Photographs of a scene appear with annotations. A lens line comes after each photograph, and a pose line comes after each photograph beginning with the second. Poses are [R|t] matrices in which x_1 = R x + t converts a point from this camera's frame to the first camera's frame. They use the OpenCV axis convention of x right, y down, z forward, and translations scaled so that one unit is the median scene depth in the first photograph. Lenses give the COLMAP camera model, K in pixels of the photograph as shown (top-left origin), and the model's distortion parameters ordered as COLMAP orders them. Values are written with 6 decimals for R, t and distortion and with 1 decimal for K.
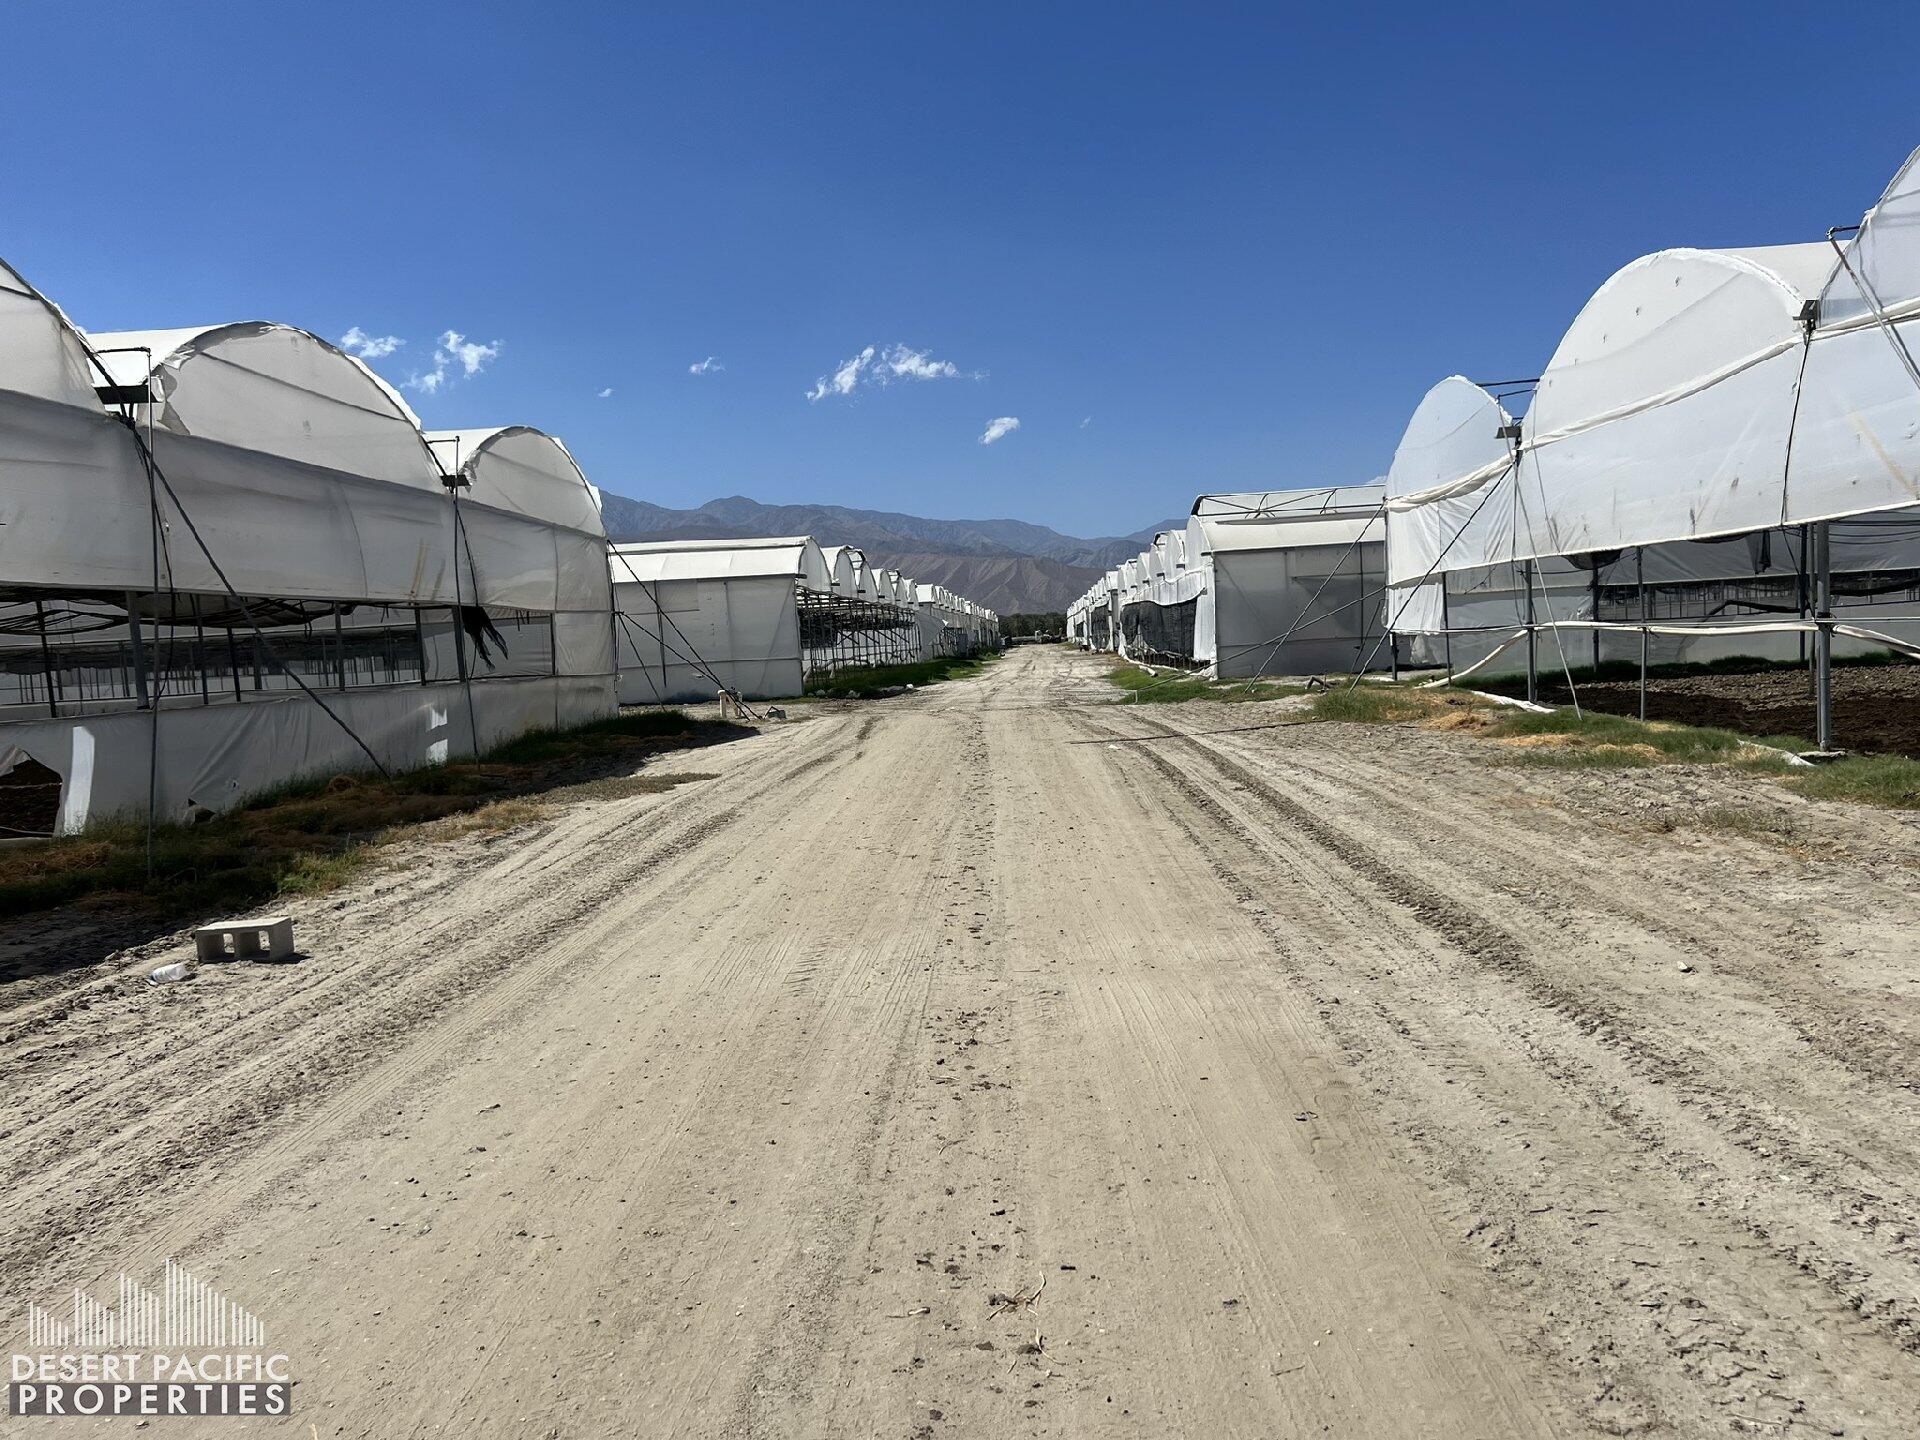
lens RADIAL K [[1470.4, 0, 949.4], [0, 1470.4, 724.2], [0, 0, 1]] dist [0.072769, -0.089105]
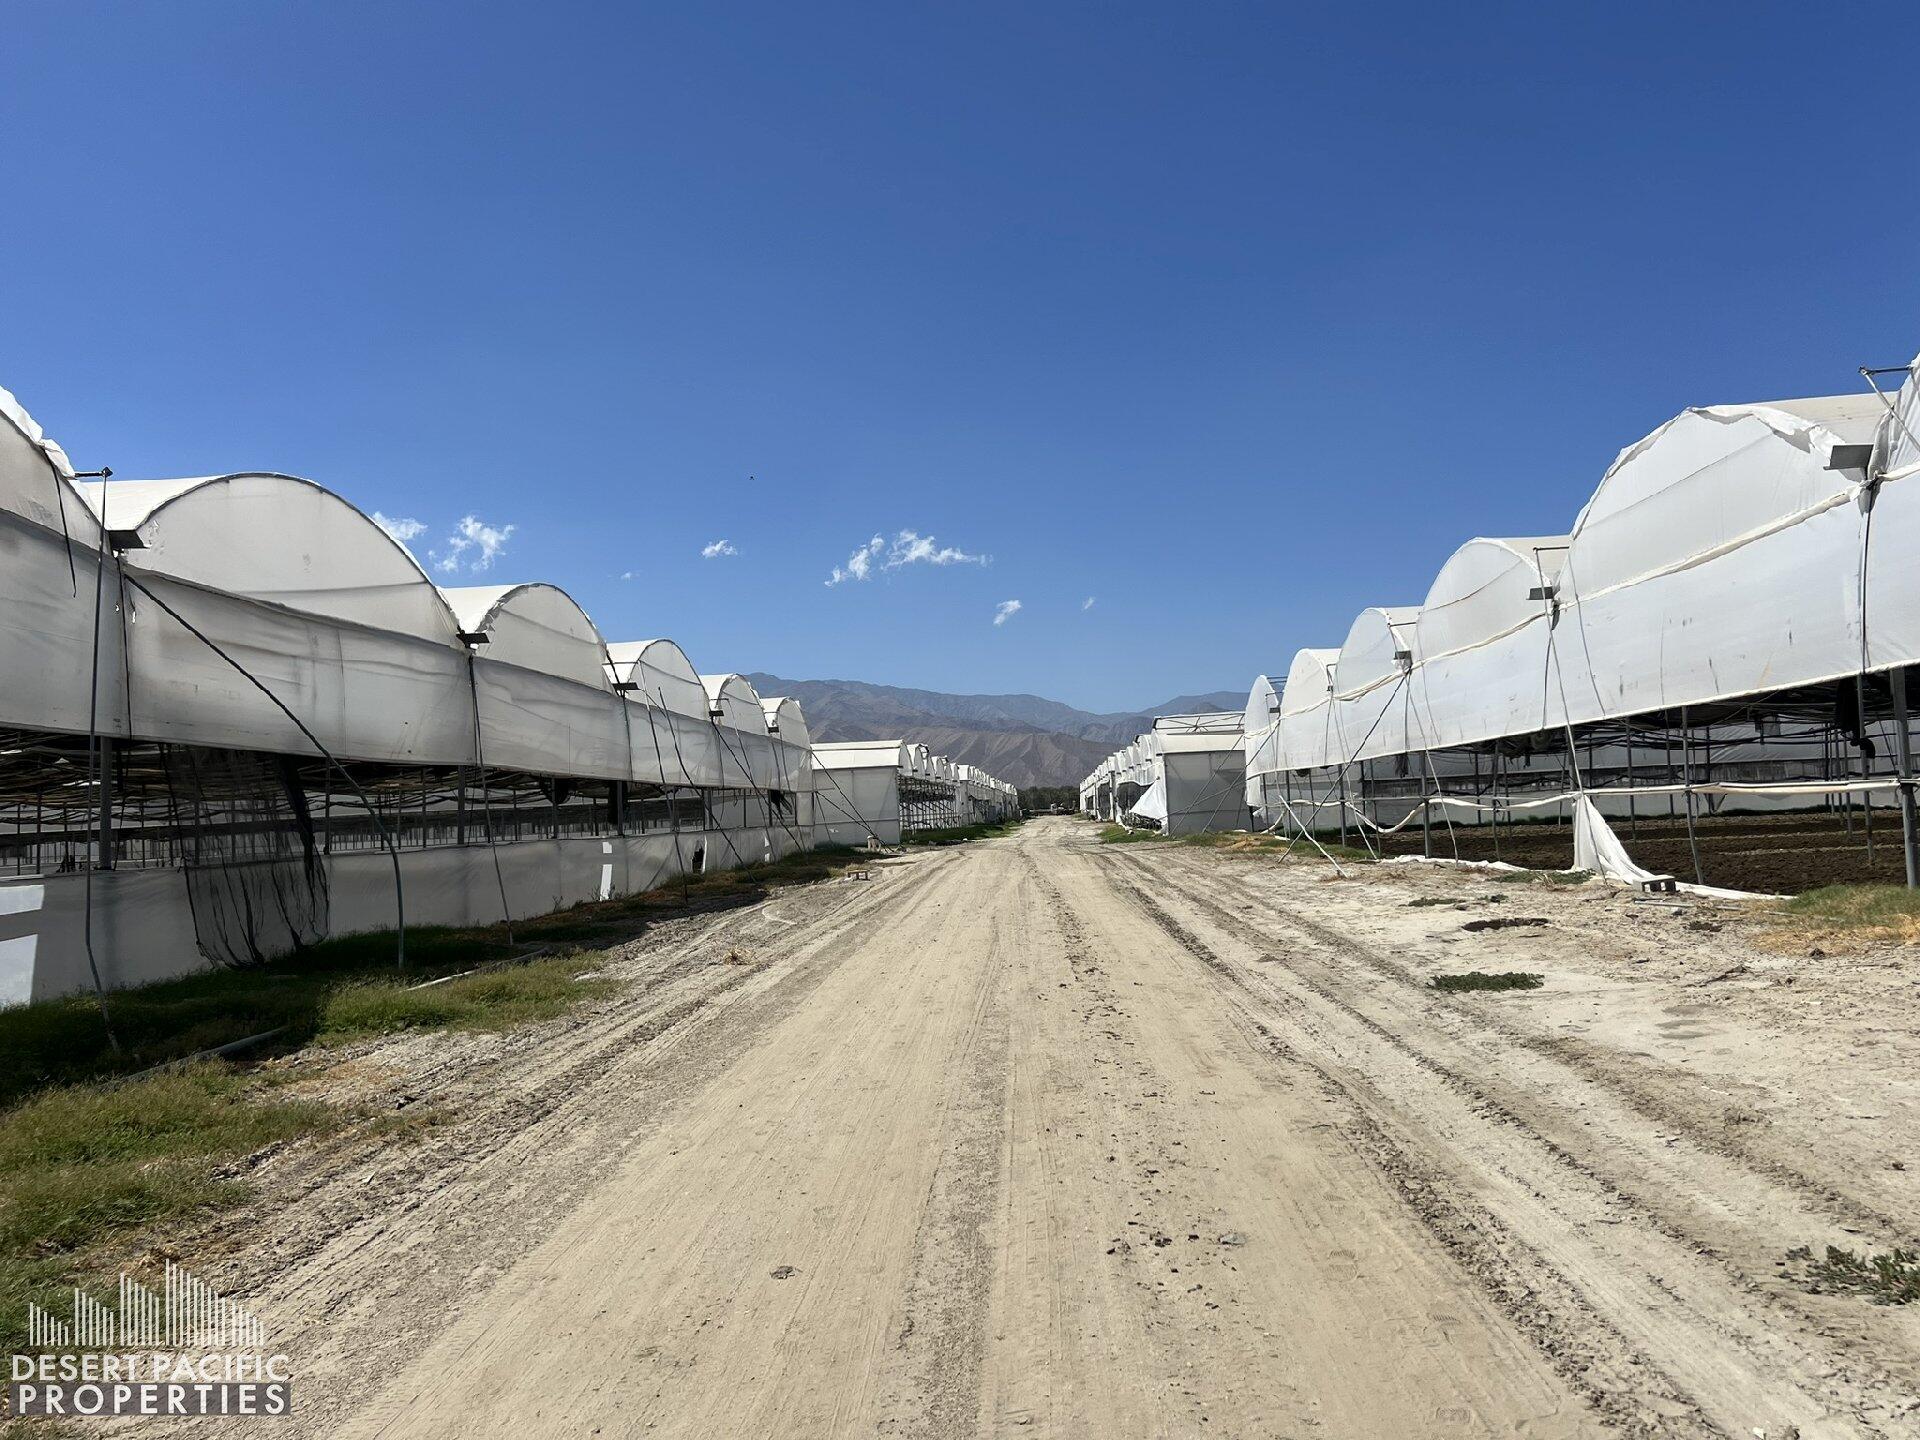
lens RADIAL K [[1470.4, 0, 960.1], [0, 1470.4, 719.2], [0, 0, 1]] dist [0.072769, -0.089105]
pose [[0.999979, 0.005388, -0.003509, -0.067559], [-0.005771, 0.992722, -0.120291, 0.074700], [0.002836, 0.120309, 0.992732, -1.120541]]
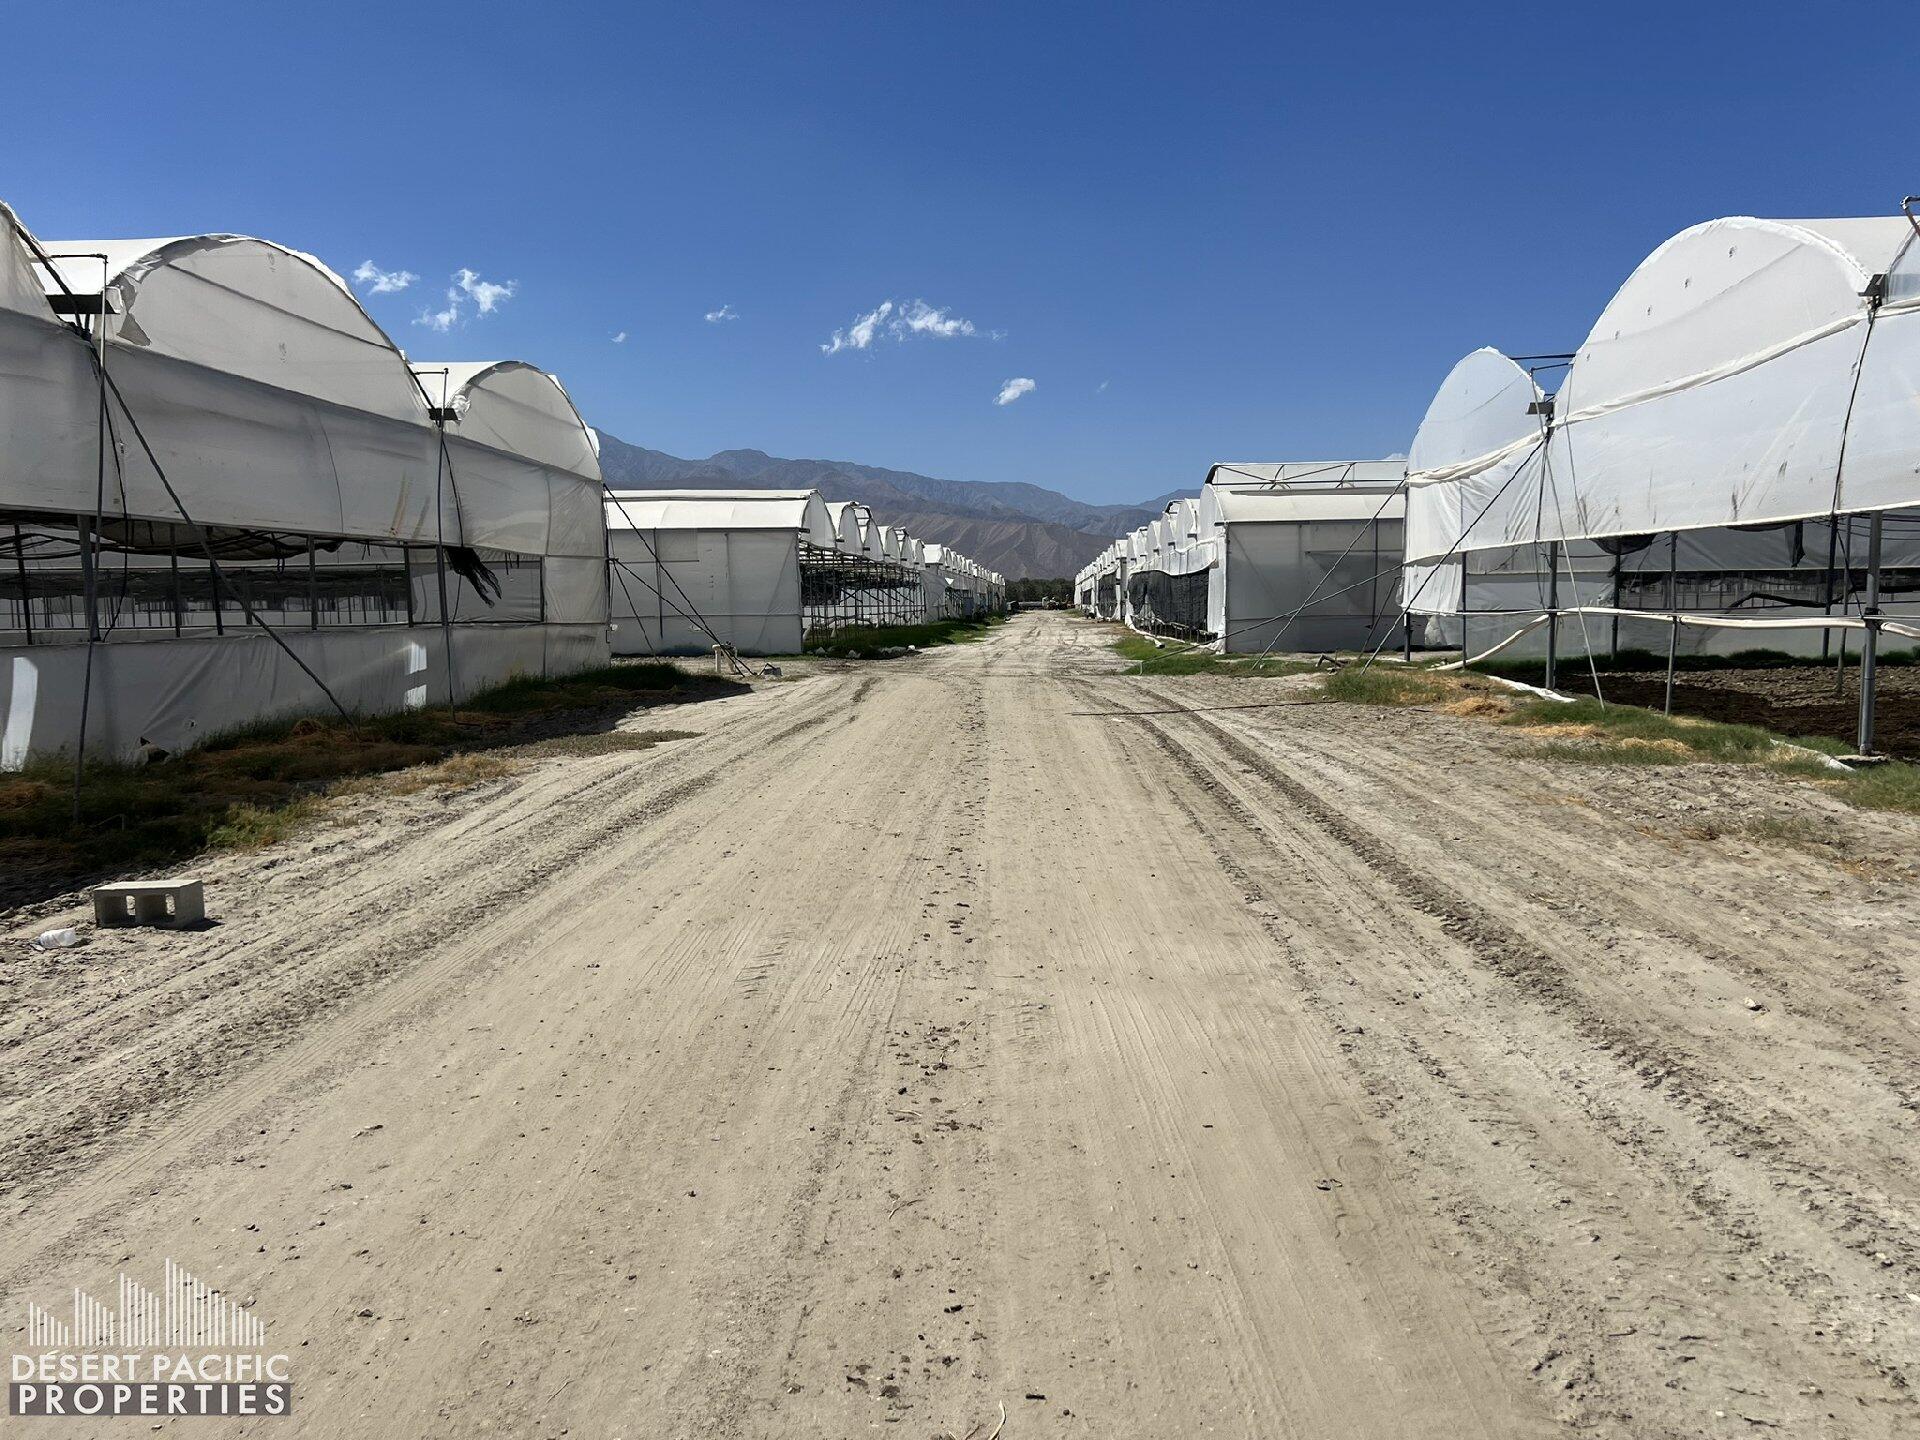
lens RADIAL K [[1470.4, 0, 956.3], [0, 1470.4, 738.6], [0, 0, 1]] dist [0.072769, -0.089105]
pose [[0.999230, 0.039055, 0.003800, 0.003940], [-0.039165, 0.998612, 0.035203, -0.002348], [-0.002420, -0.035325, 0.999373, 0.041065]]
